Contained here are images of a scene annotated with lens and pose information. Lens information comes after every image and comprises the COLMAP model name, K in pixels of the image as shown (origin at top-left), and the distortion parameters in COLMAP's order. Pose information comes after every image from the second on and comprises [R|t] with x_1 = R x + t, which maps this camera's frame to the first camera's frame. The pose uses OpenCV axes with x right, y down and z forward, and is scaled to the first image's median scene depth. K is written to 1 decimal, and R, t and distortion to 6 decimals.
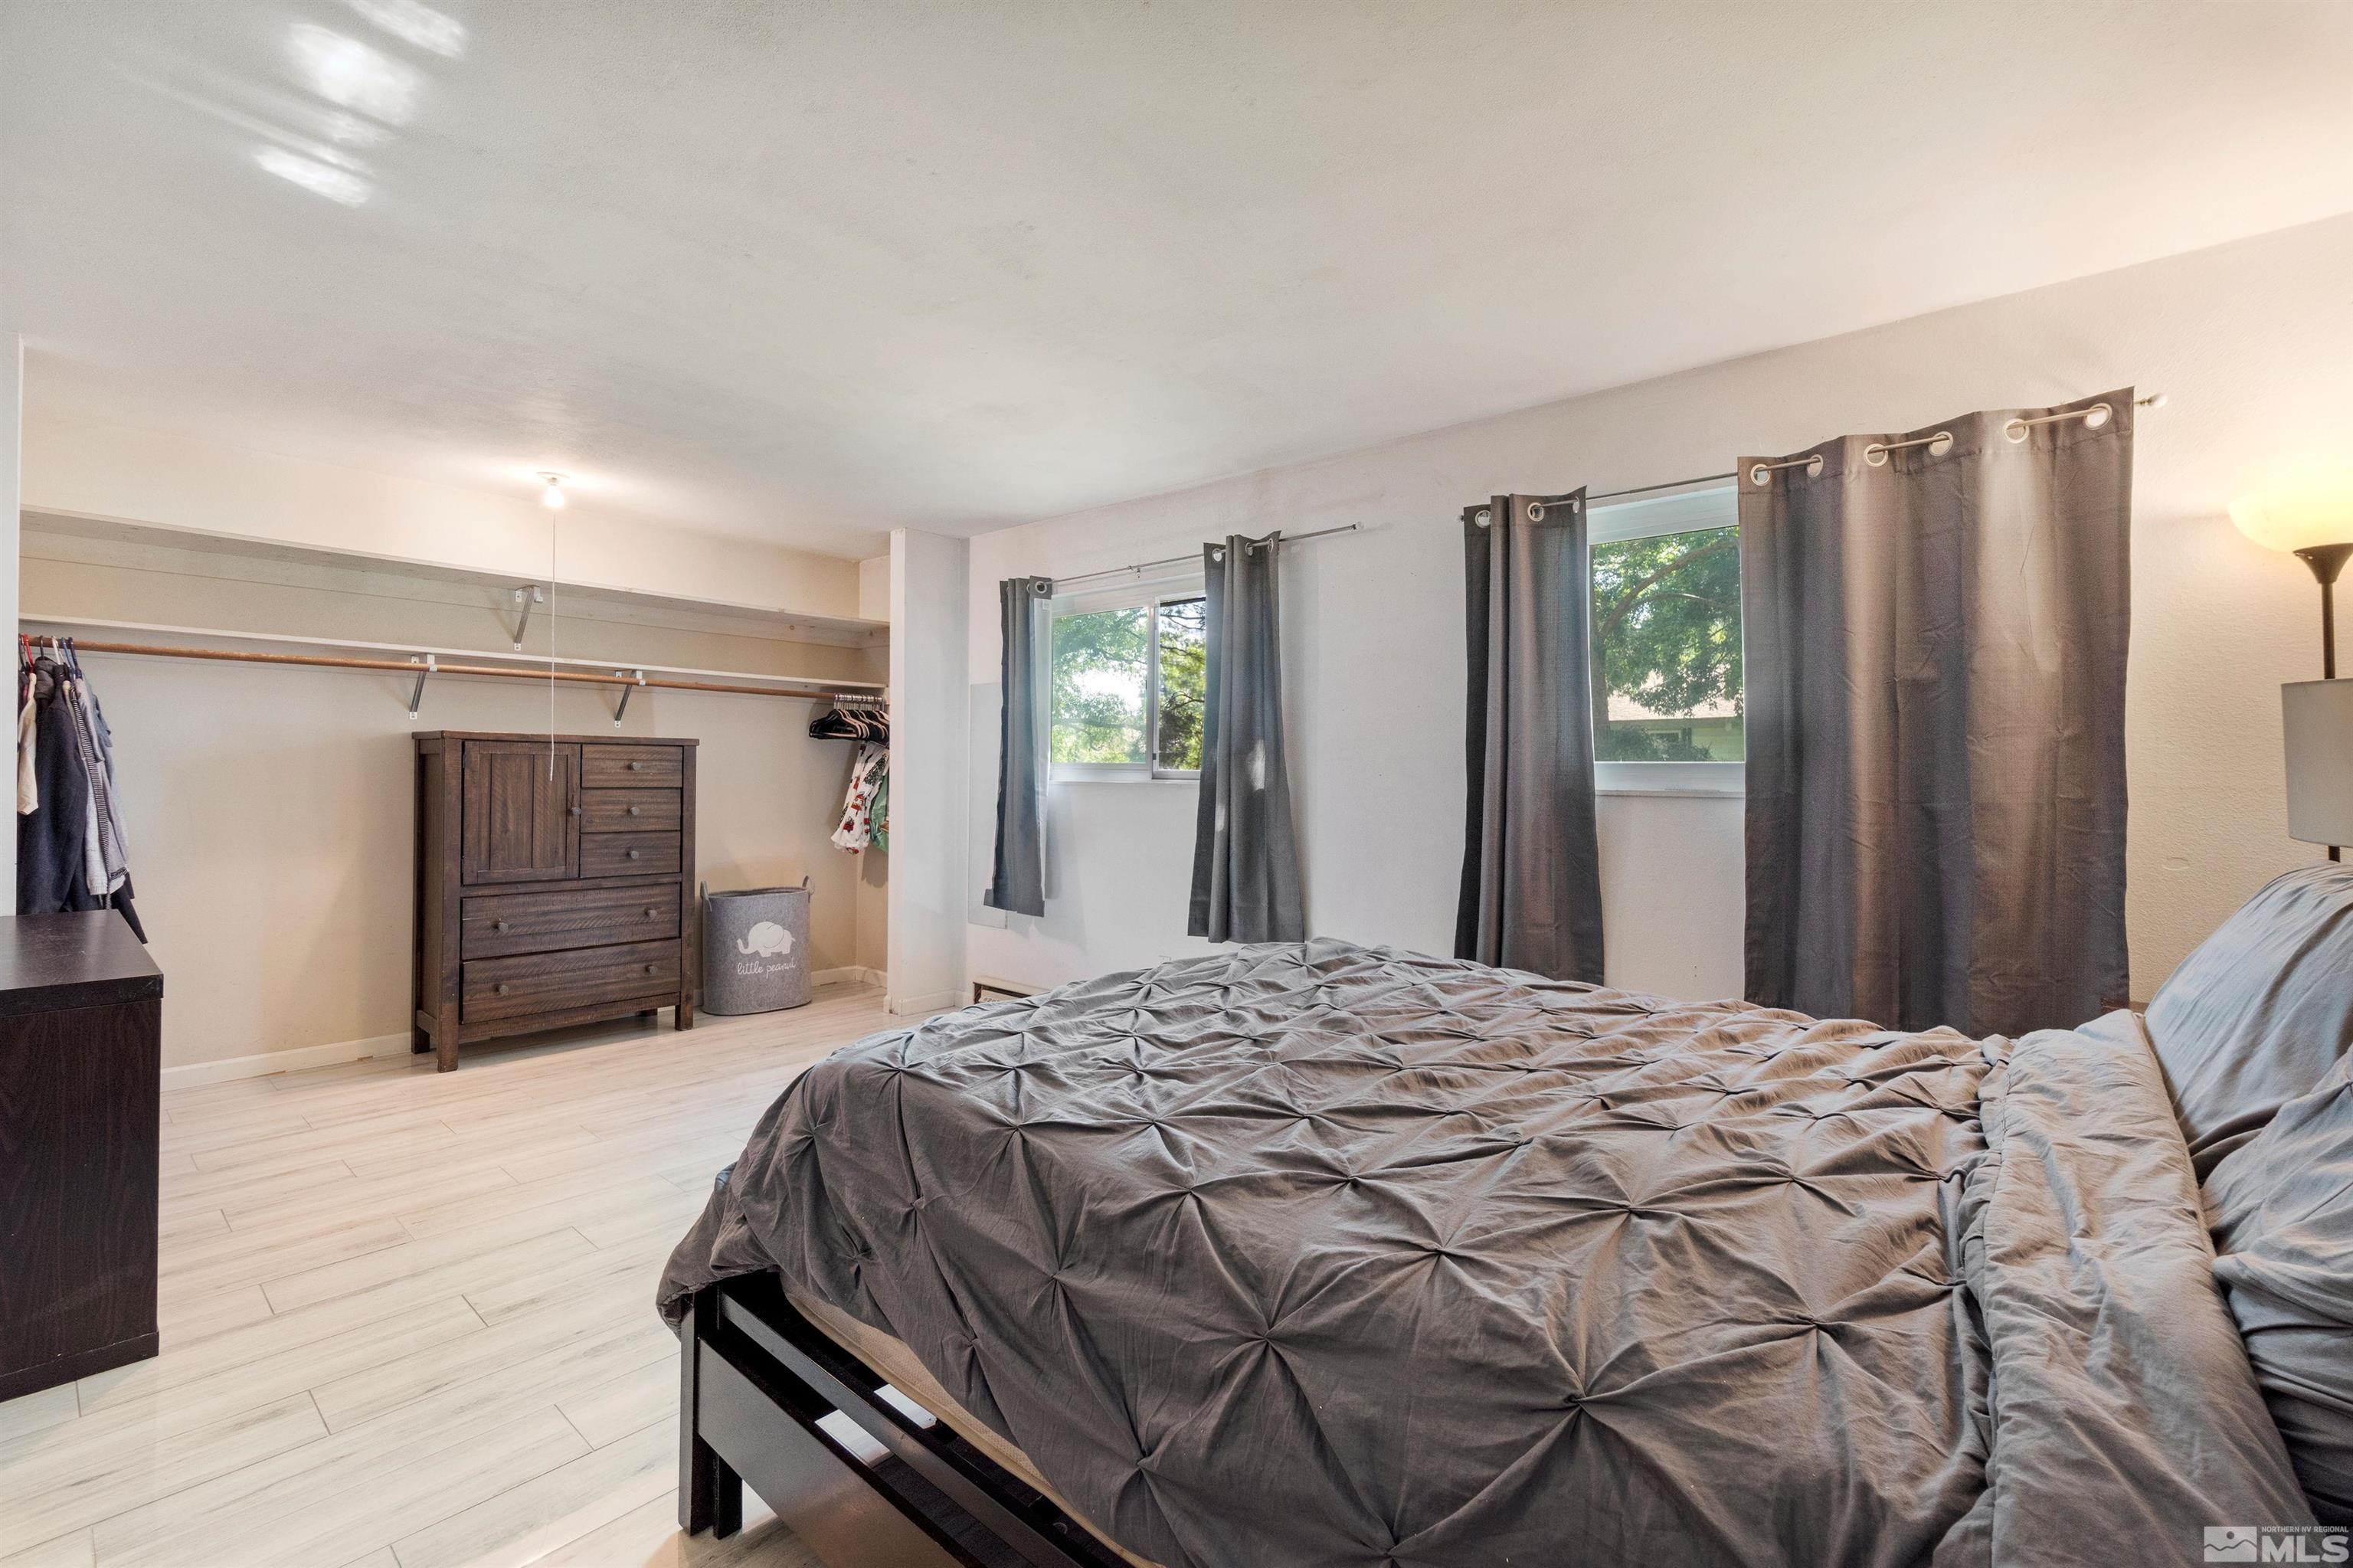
lens RADIAL K [[1008.7, 0, 1176.5], [0, 1008.7, 784.0], [0, 0, 1]] dist [-0.009378, 0.000654]
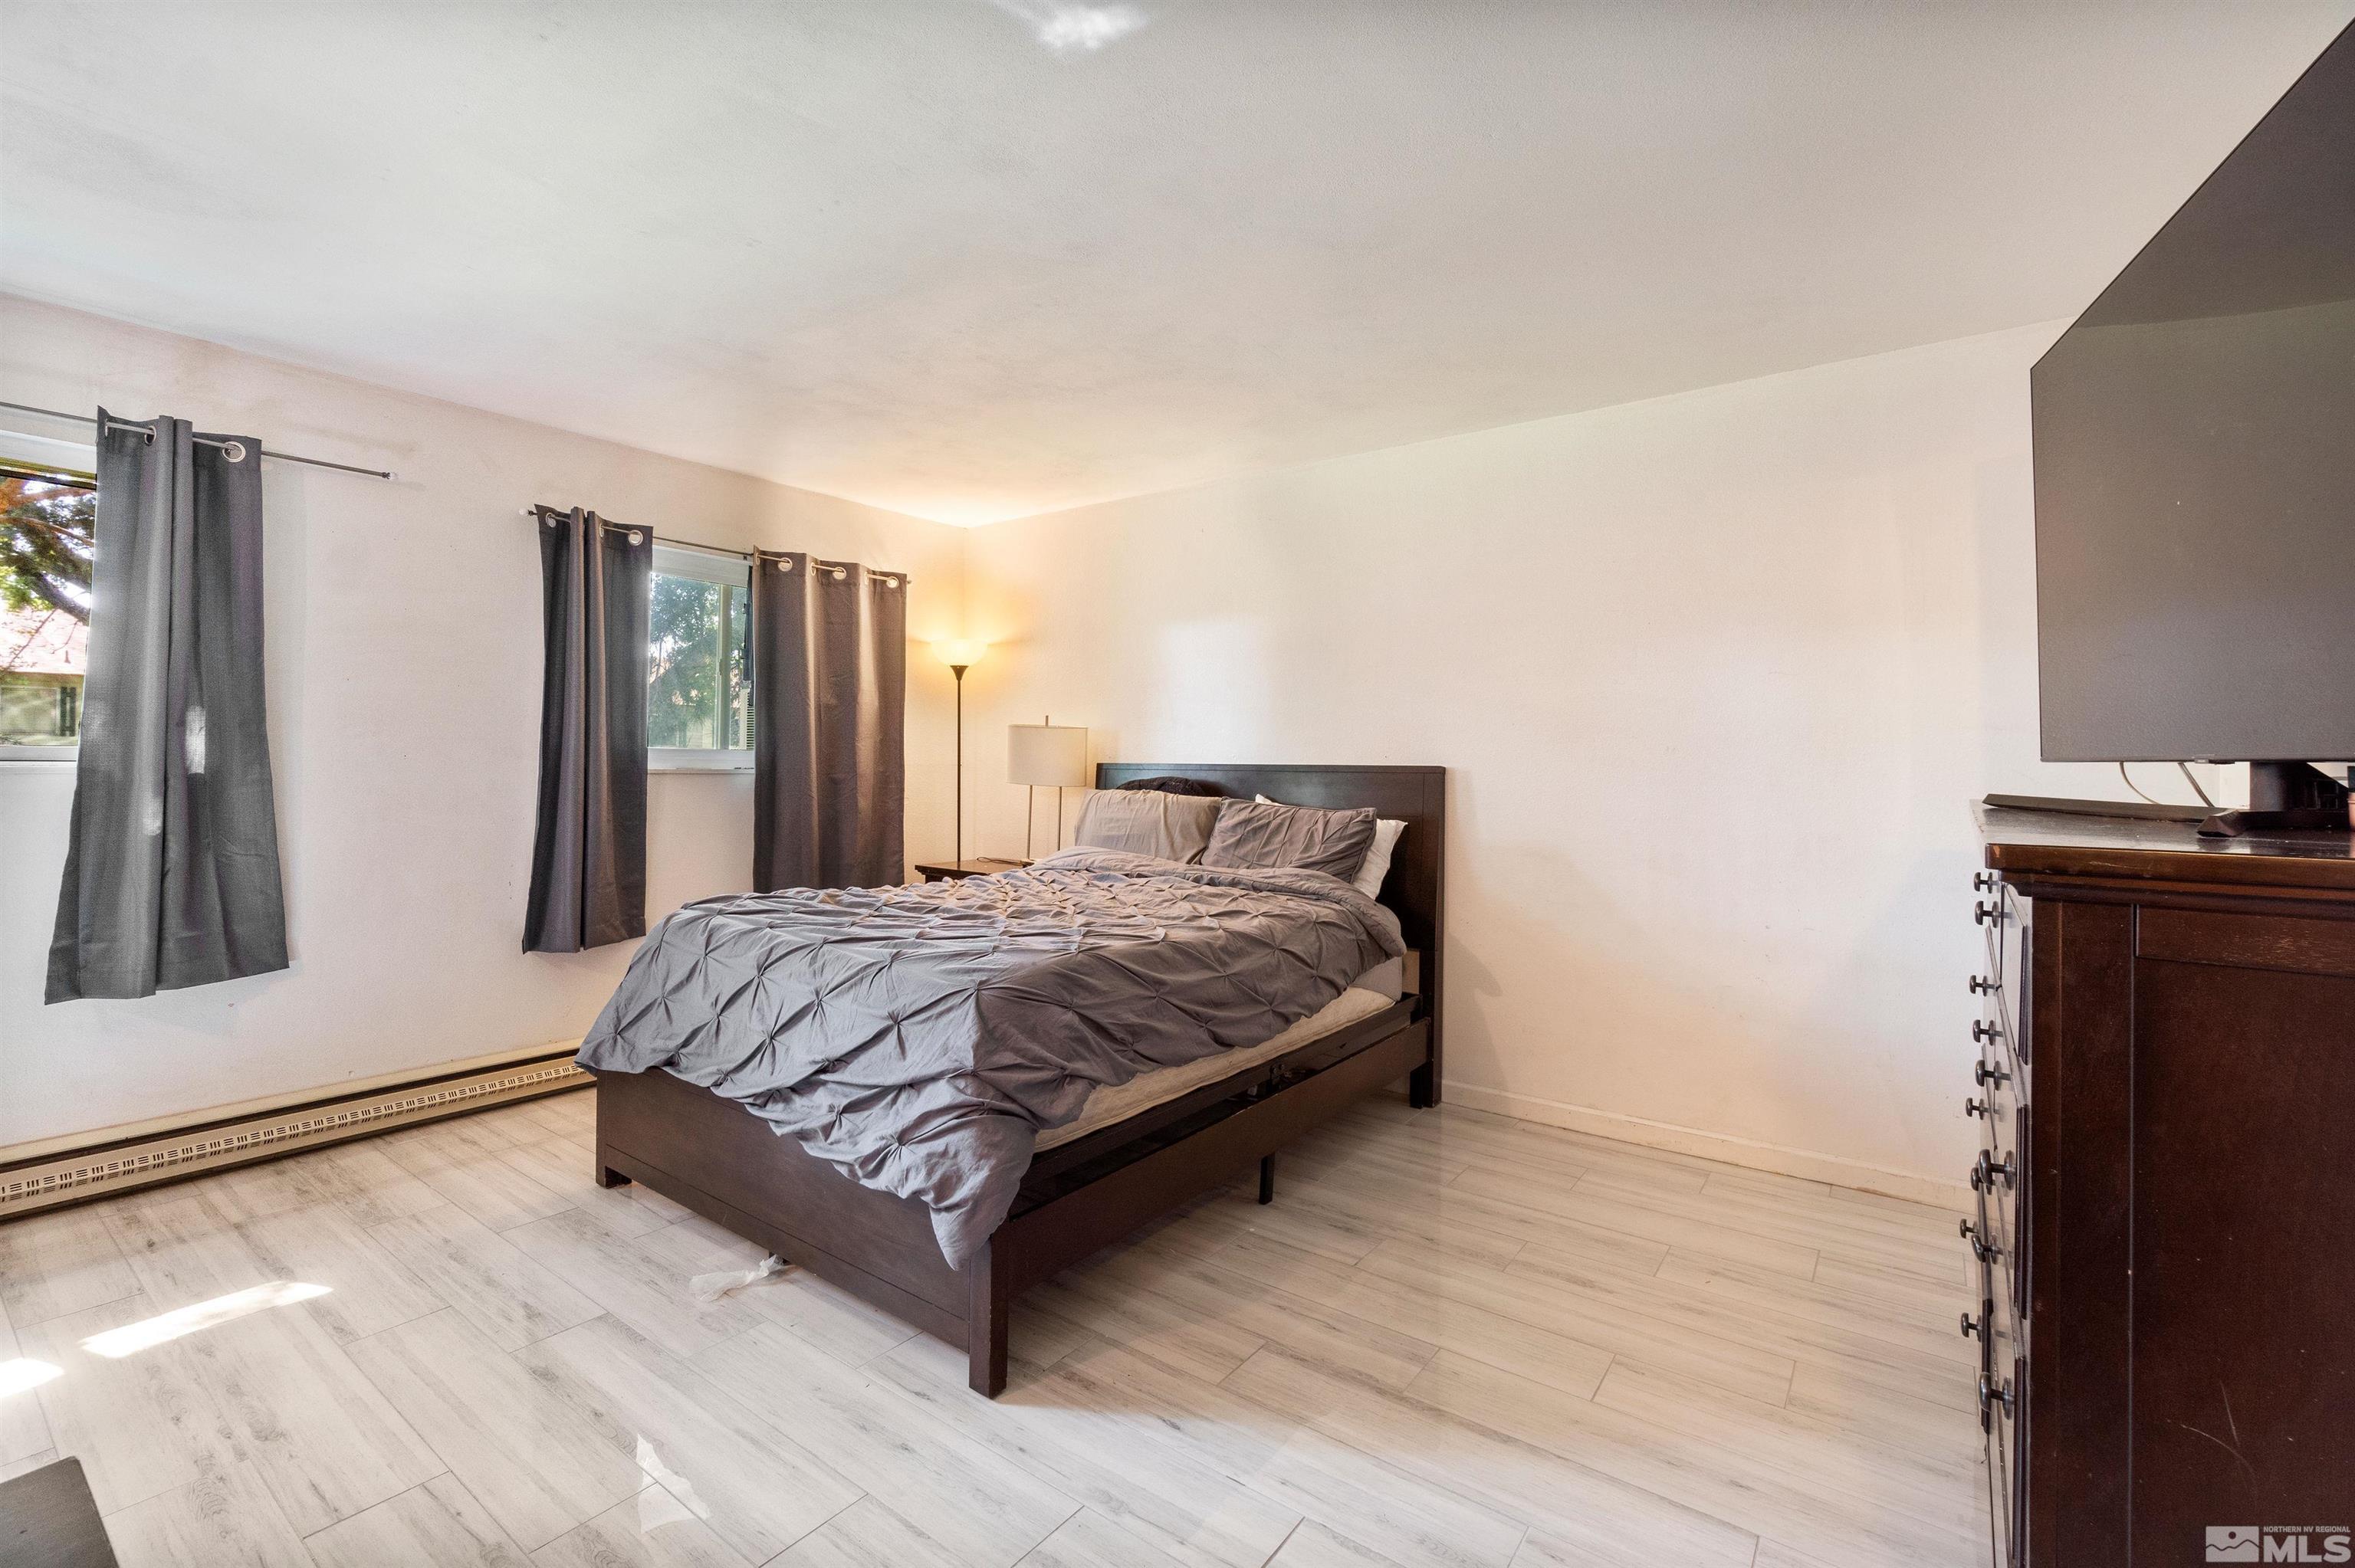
lens RADIAL K [[1009.4, 0, 1177.5], [0, 1009.4, 784.0], [0, 0, 1]] dist [-0.009378, 0.000654]
pose [[-0.061330, -0.012220, 0.998043, -1.060100], [0.010489, 0.999862, 0.012887, 0.018633], [-0.998062, 0.011259, -0.061194, 0.507193]]
